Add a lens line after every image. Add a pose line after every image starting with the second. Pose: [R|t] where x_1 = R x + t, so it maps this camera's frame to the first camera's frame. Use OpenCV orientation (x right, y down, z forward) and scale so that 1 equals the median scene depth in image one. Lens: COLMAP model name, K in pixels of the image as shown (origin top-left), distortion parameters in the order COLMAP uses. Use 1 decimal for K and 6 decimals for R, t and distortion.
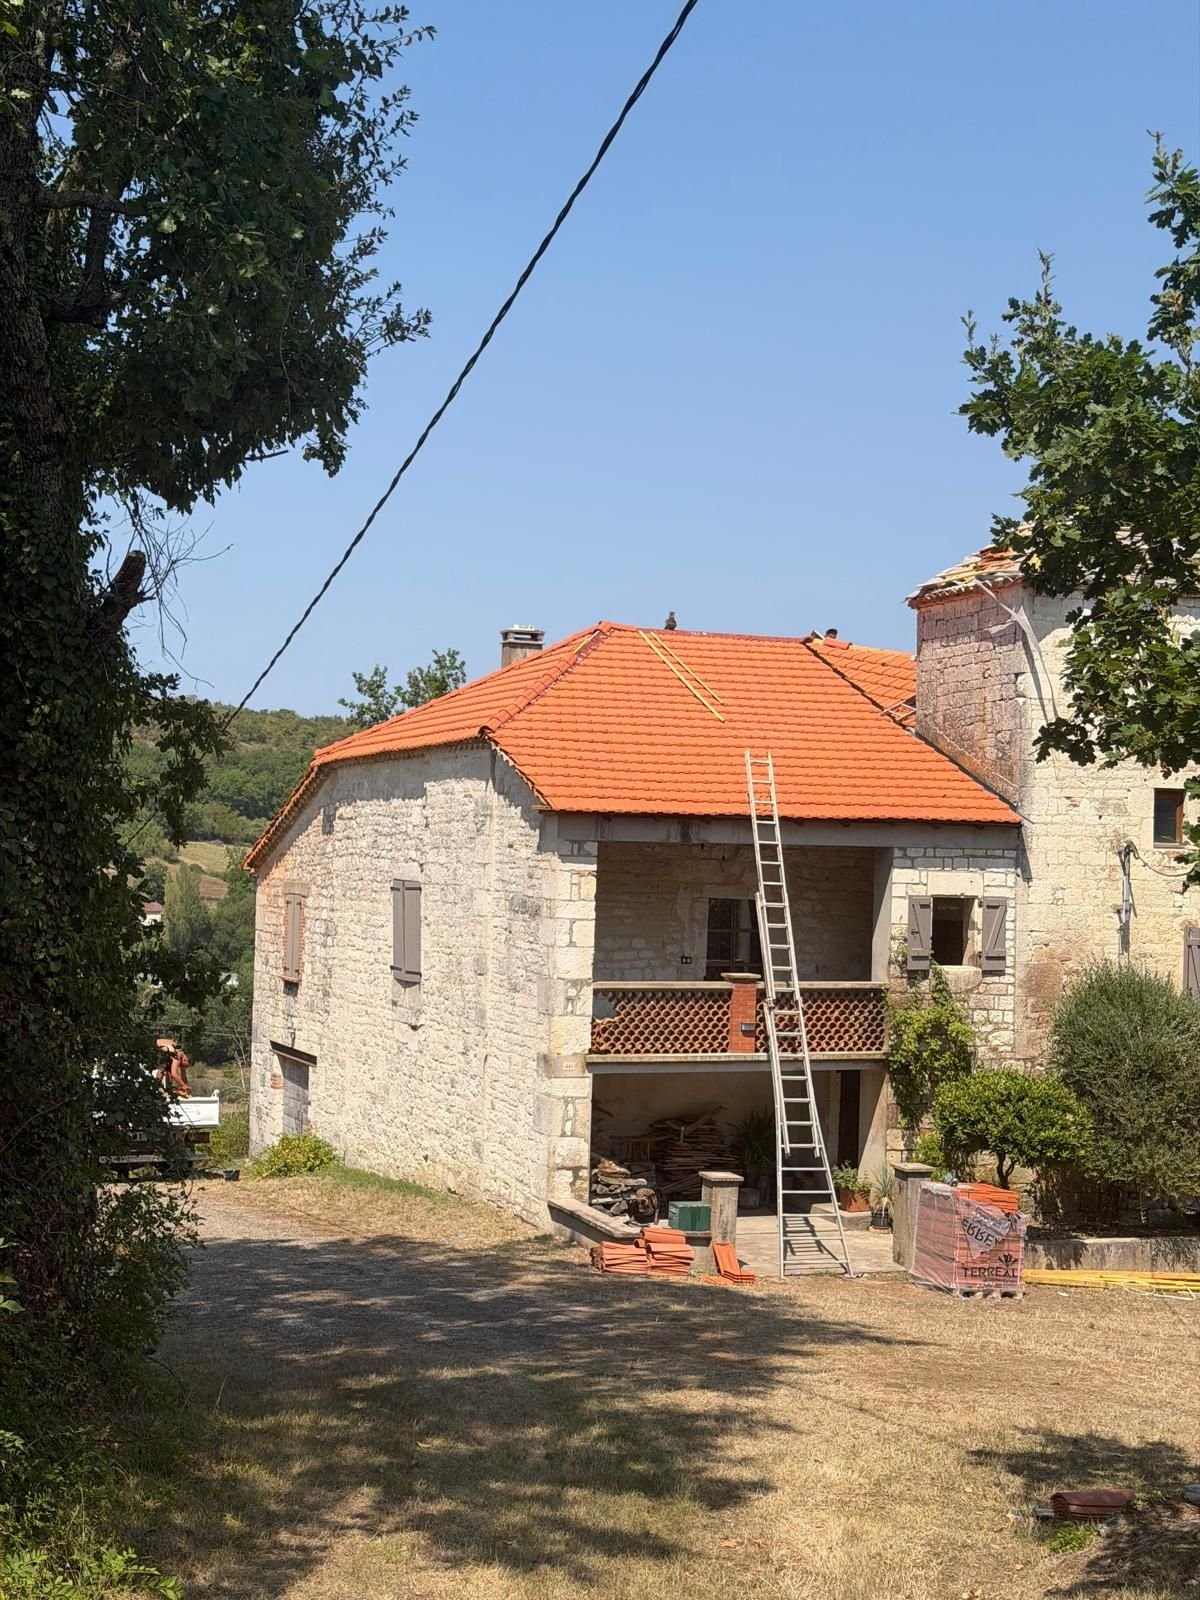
lens RADIAL K [[2271.2, 0, 564.4], [0, 2271.2, 802.1], [0, 0, 1]] dist [0.083595, 0.000000]
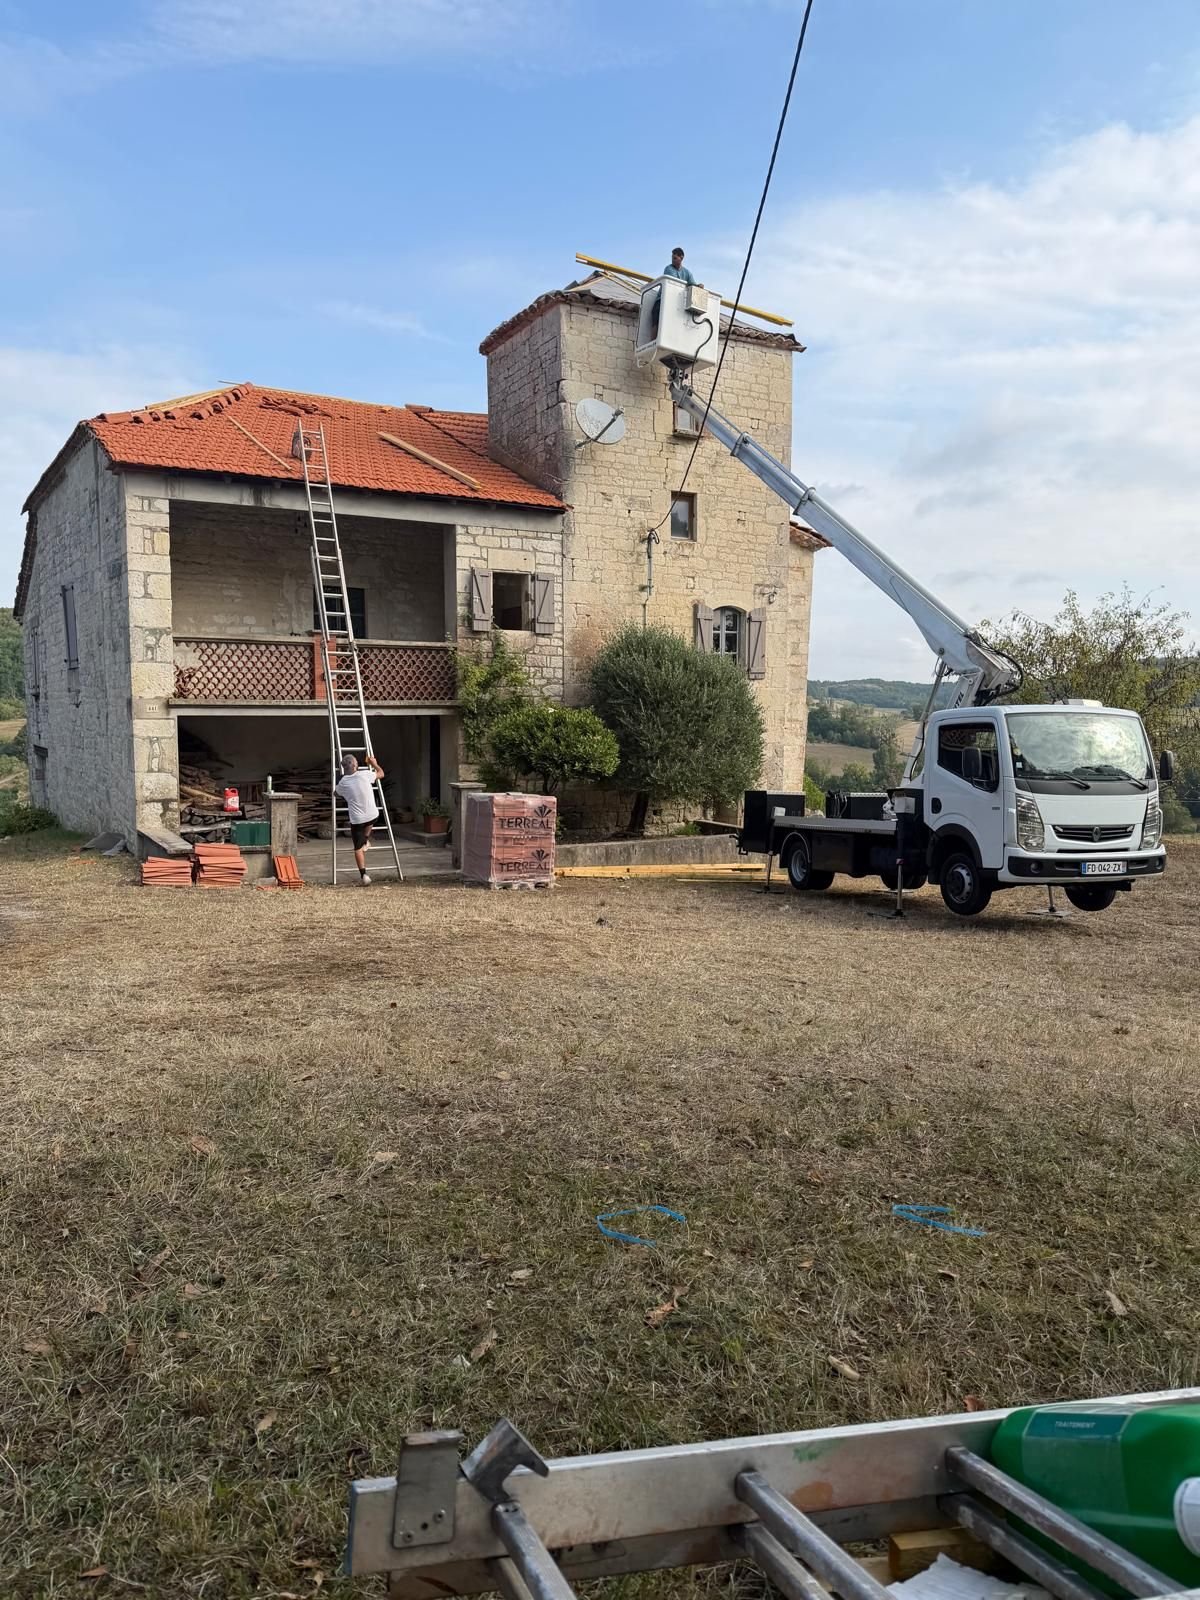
lens RADIAL K [[1155.9, 0, 621.4], [0, 1155.9, 817.5], [0, 0, 1]] dist [0.073613, -0.084807]
pose [[0.980726, -0.039105, 0.191434, 0.105249], [0.015577, 0.992297, 0.122901, 0.095107], [-0.194765, -0.117550, 0.973780, 0.374259]]
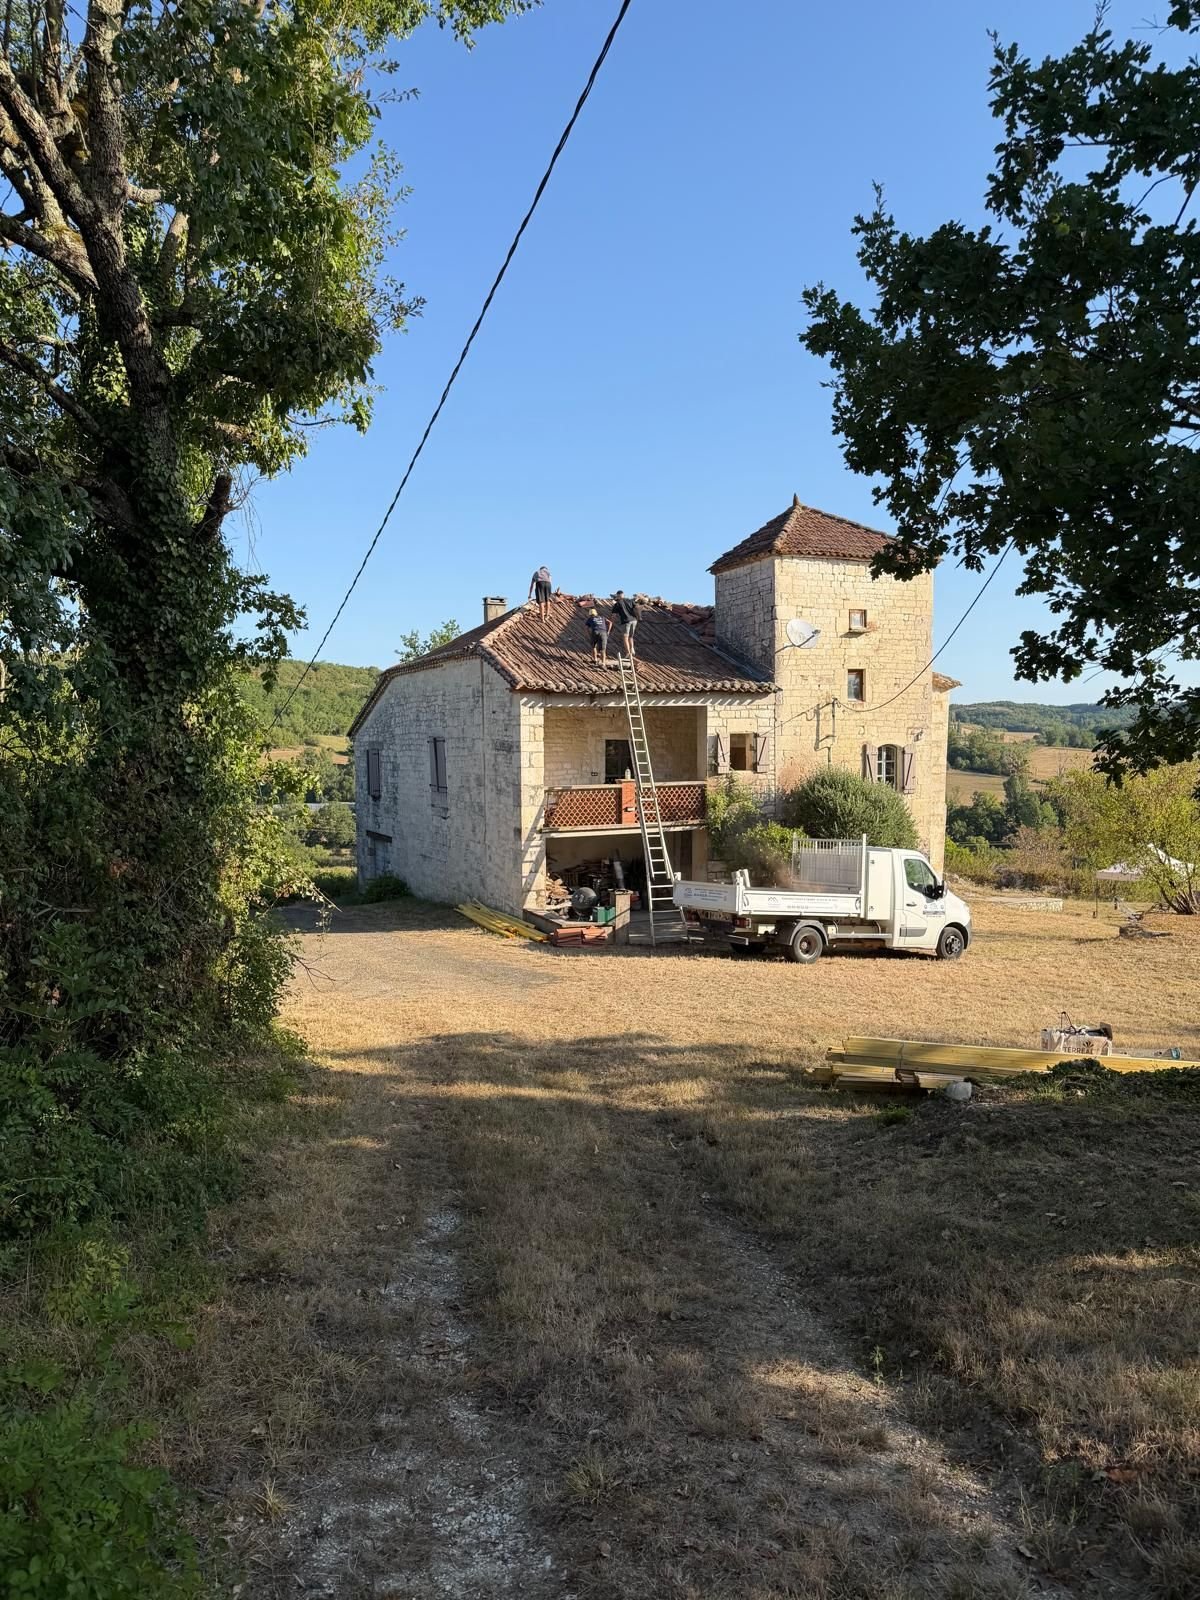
lens RADIAL K [[1155.9, 0, 594.0], [0, 1155.9, 804.9], [0, 0, 1]] dist [0.073613, -0.084807]
pose [[0.997352, -0.040235, 0.060581, -0.003092], [0.034975, 0.995724, 0.085502, 0.015989], [-0.063762, -0.083156, 0.994495, 0.088679]]
